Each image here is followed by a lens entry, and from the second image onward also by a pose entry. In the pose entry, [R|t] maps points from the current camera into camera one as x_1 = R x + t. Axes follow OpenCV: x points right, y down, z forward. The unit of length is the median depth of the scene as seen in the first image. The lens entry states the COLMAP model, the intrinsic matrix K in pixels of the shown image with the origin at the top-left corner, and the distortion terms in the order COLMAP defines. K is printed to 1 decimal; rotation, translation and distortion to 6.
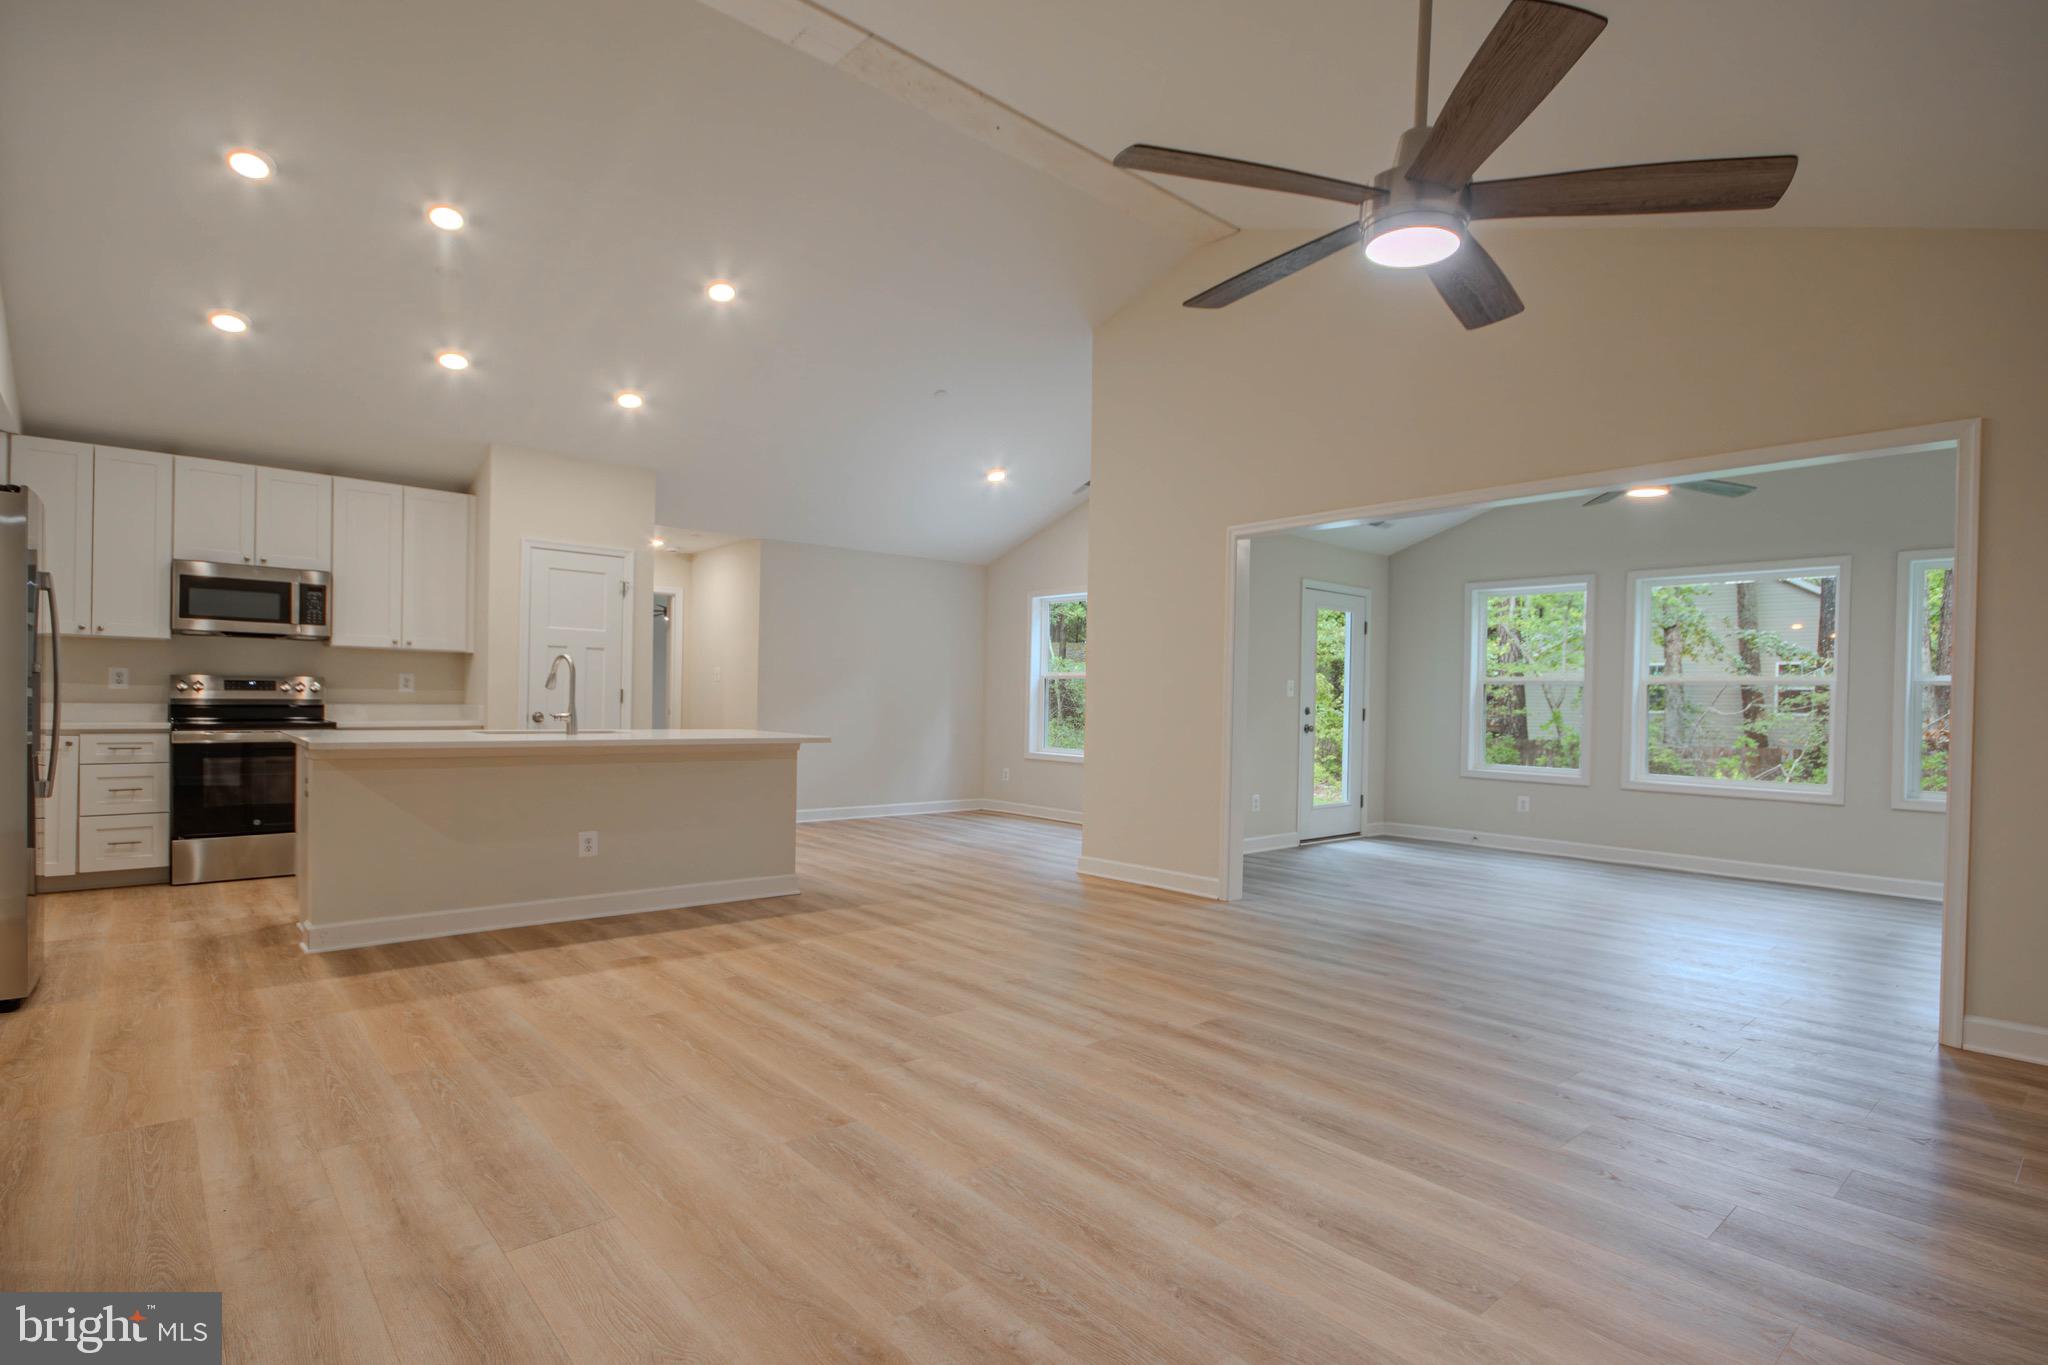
lens RADIAL K [[1013.6, 0, 1025.6], [0, 1013.6, 709.0], [0, 0, 1]] dist [0.002510, -0.000933]
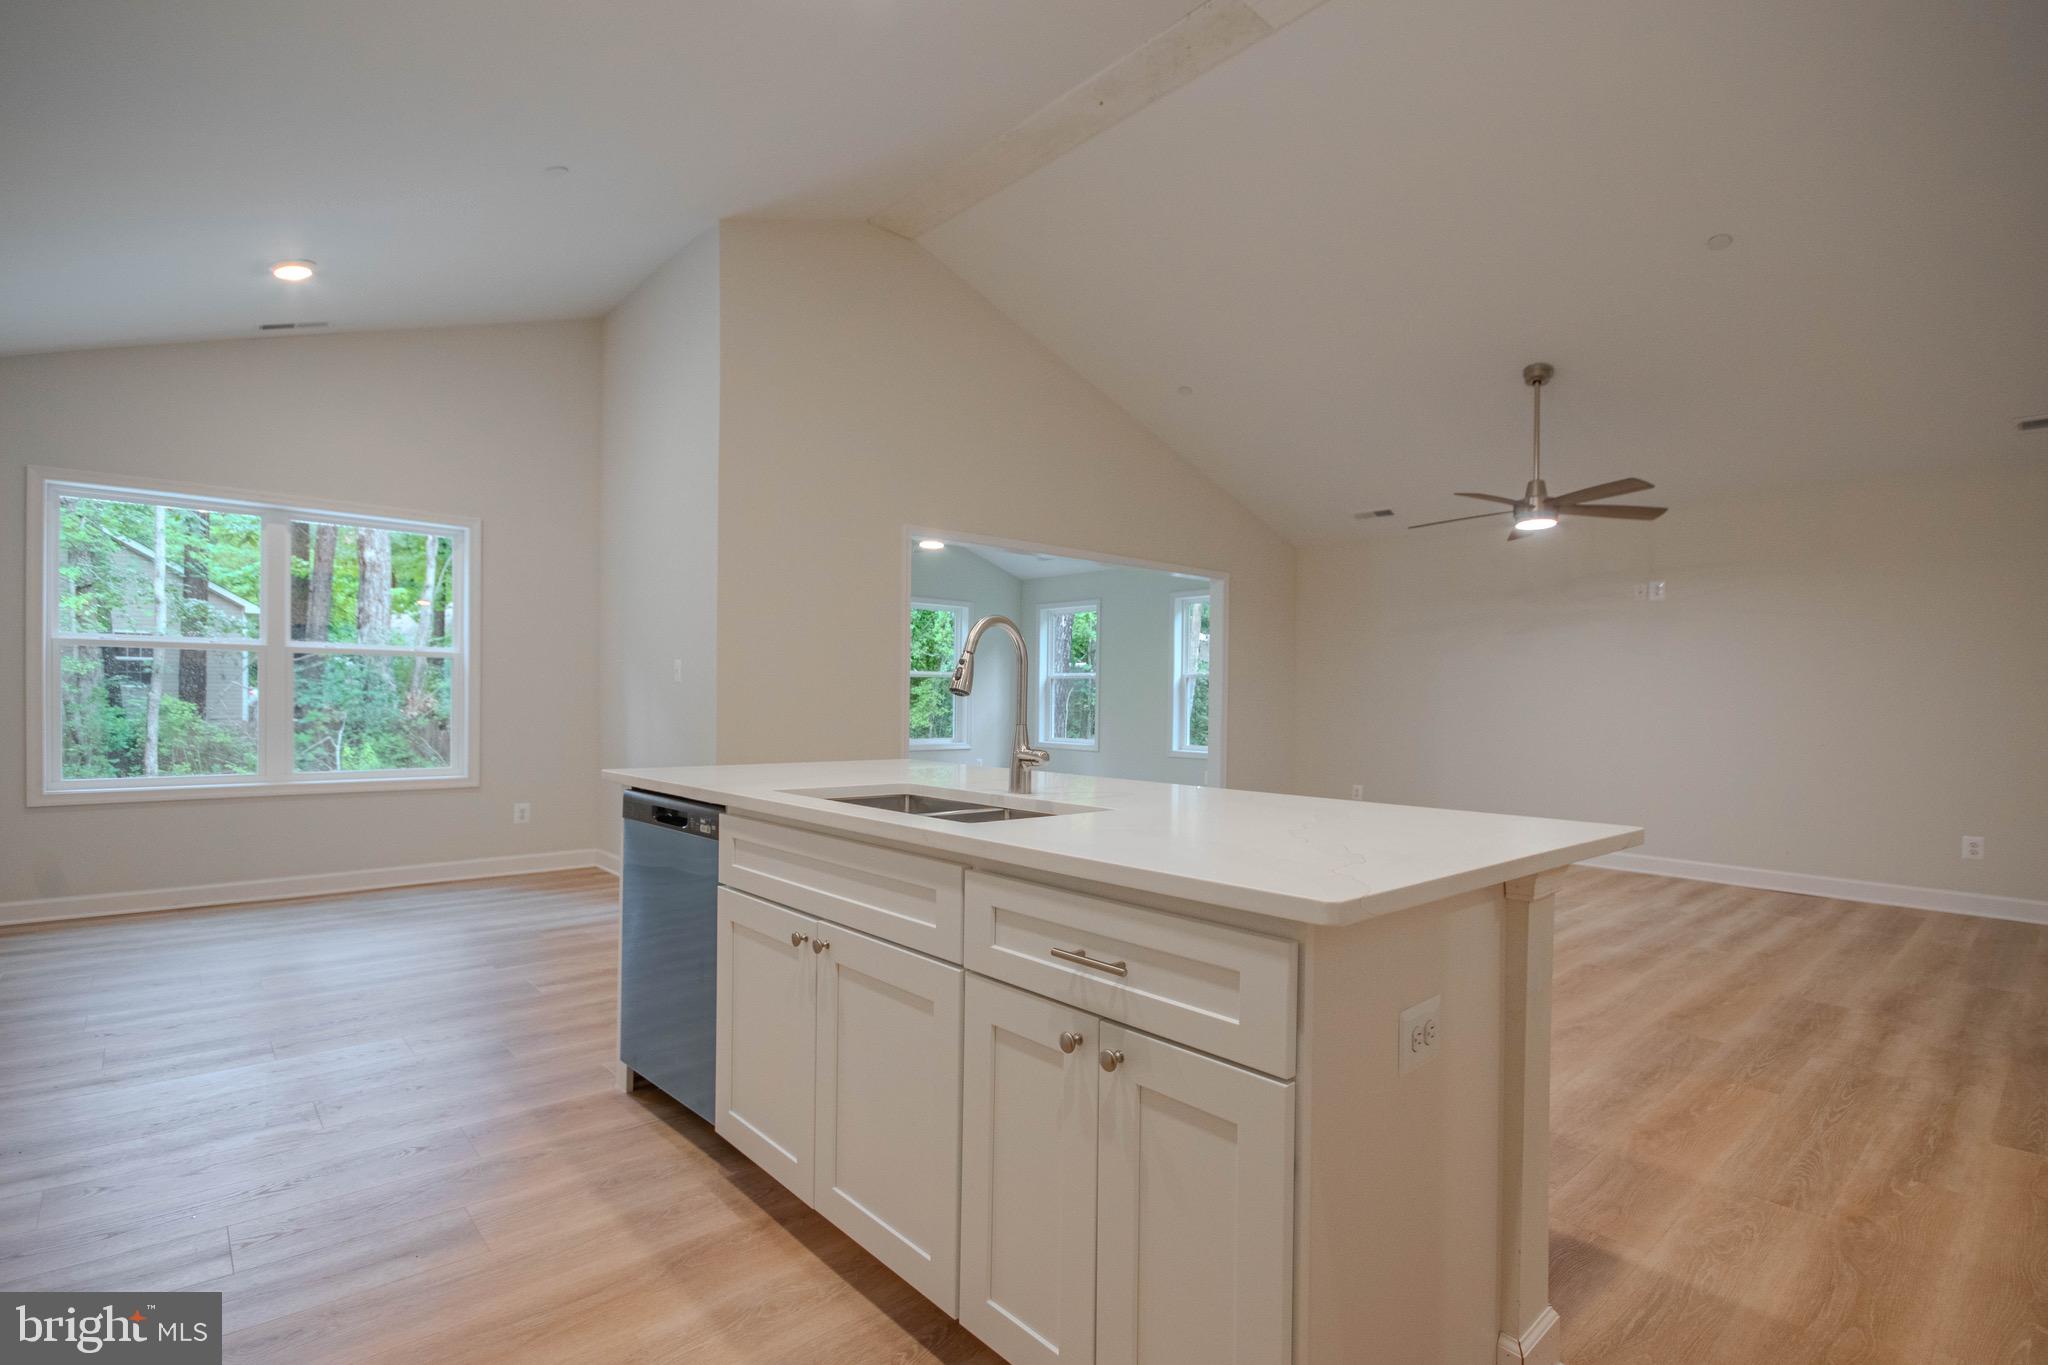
lens RADIAL K [[970.0, 0, 1018.9], [0, 970.0, 706.5], [0, 0, 1]] dist [-0.002598, -0.005986]
pose [[-0.007815, -0.030104, 0.999516, -0.850766], [-0.004014, 0.999540, 0.030074, -0.026187], [-0.999961, -0.003777, -0.007932, 0.959573]]
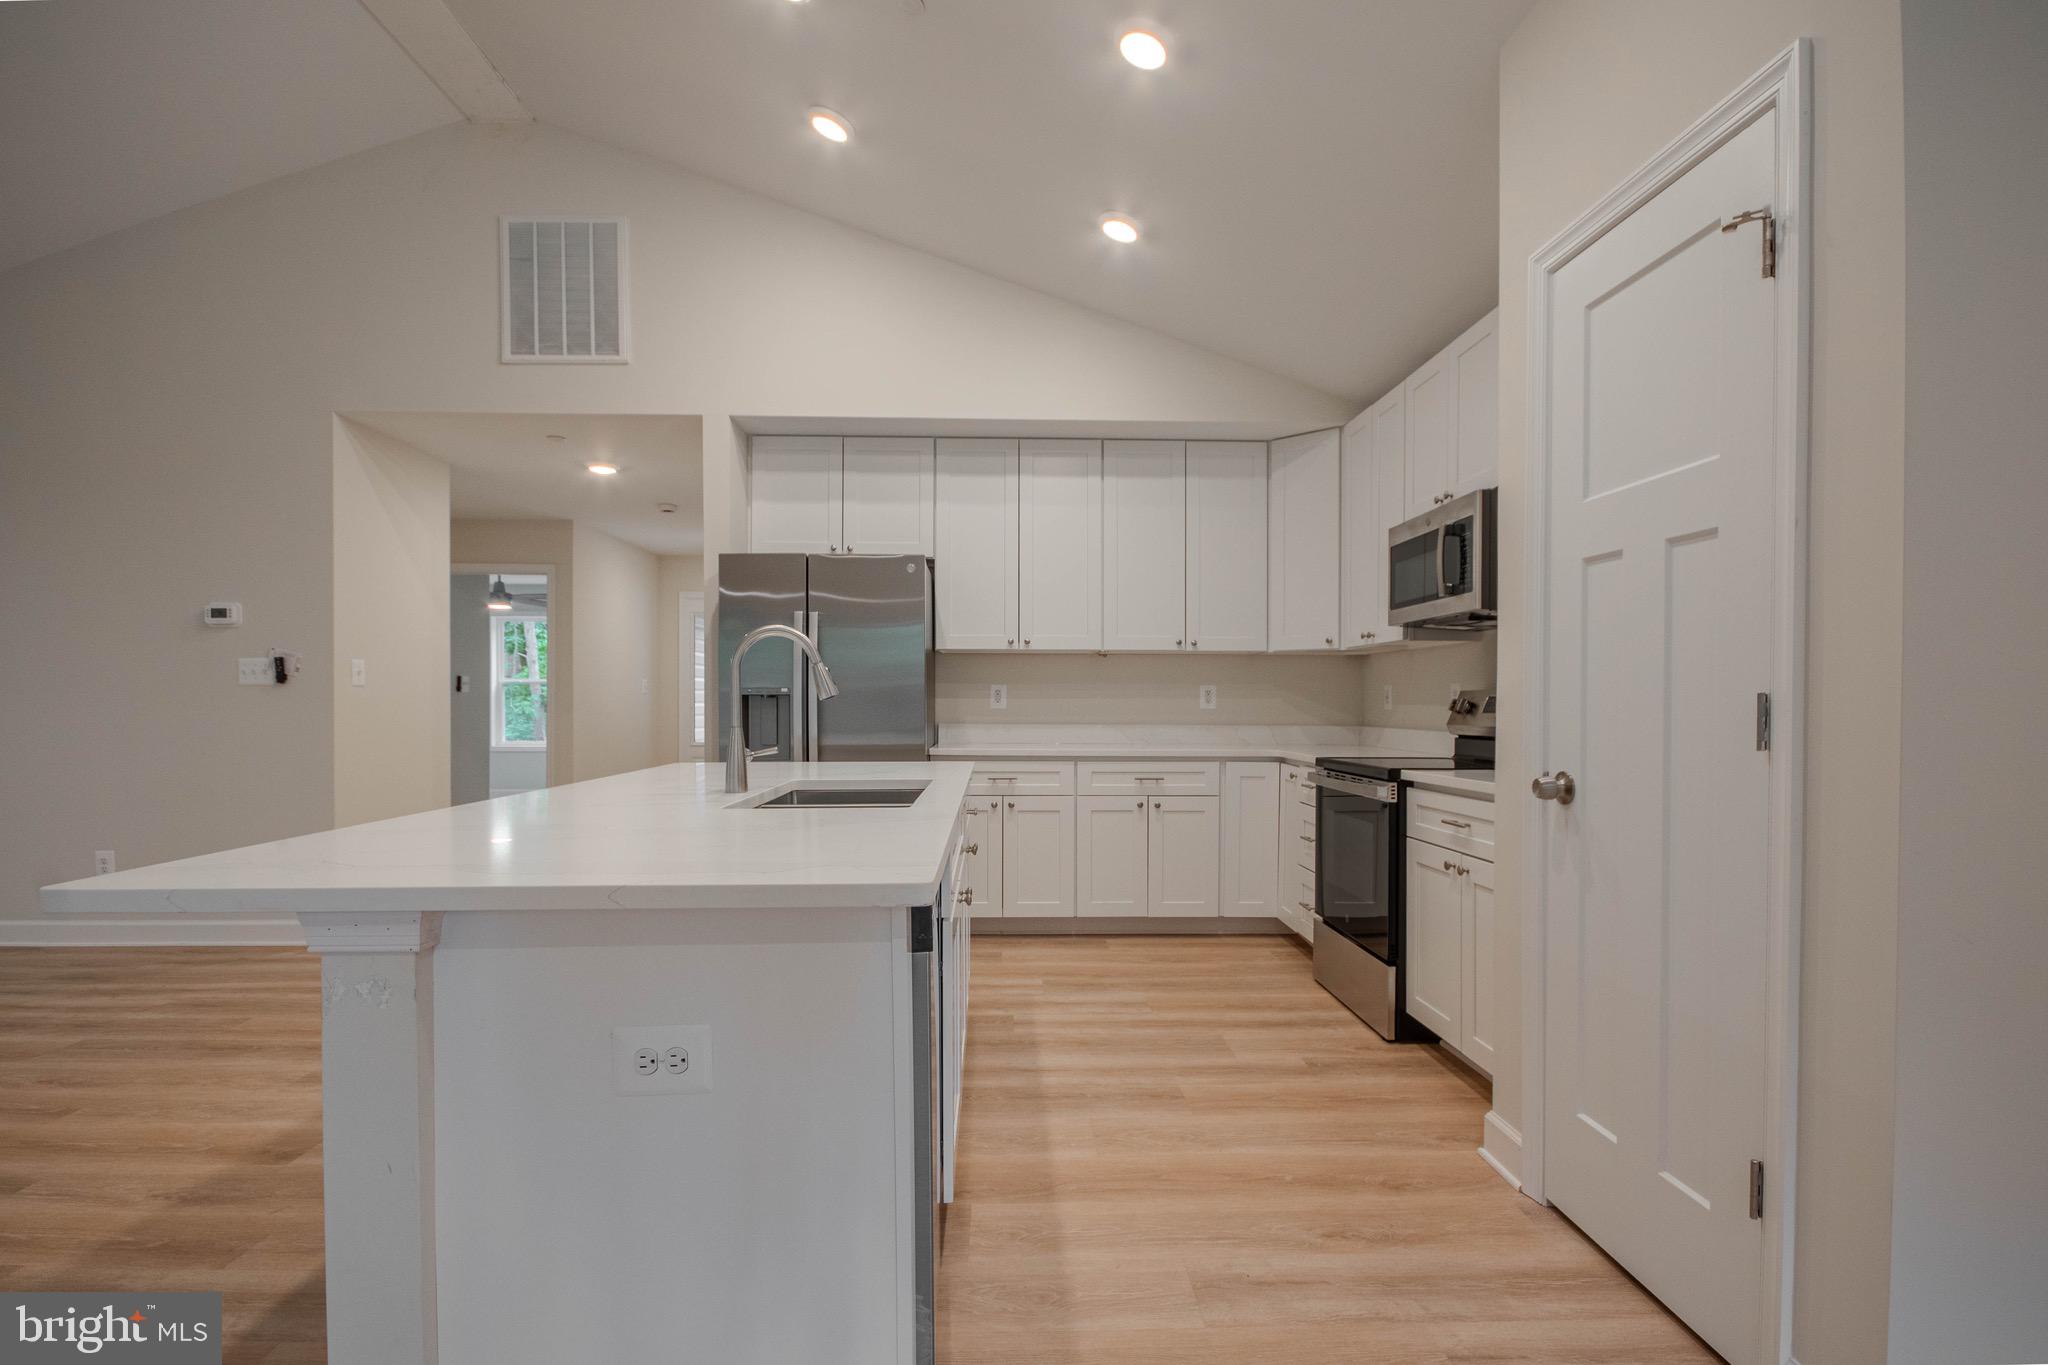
lens RADIAL K [[976.5, 0, 1028.0], [0, 976.5, 709.5], [0, 0, 1]] dist [0.001403, -0.000126]
pose [[-0.637401, -0.013834, -0.770408, -0.169120], [-0.021494, 0.999769, -0.000169, -0.016369], [0.770232, 0.016451, -0.637551, 1.340528]]
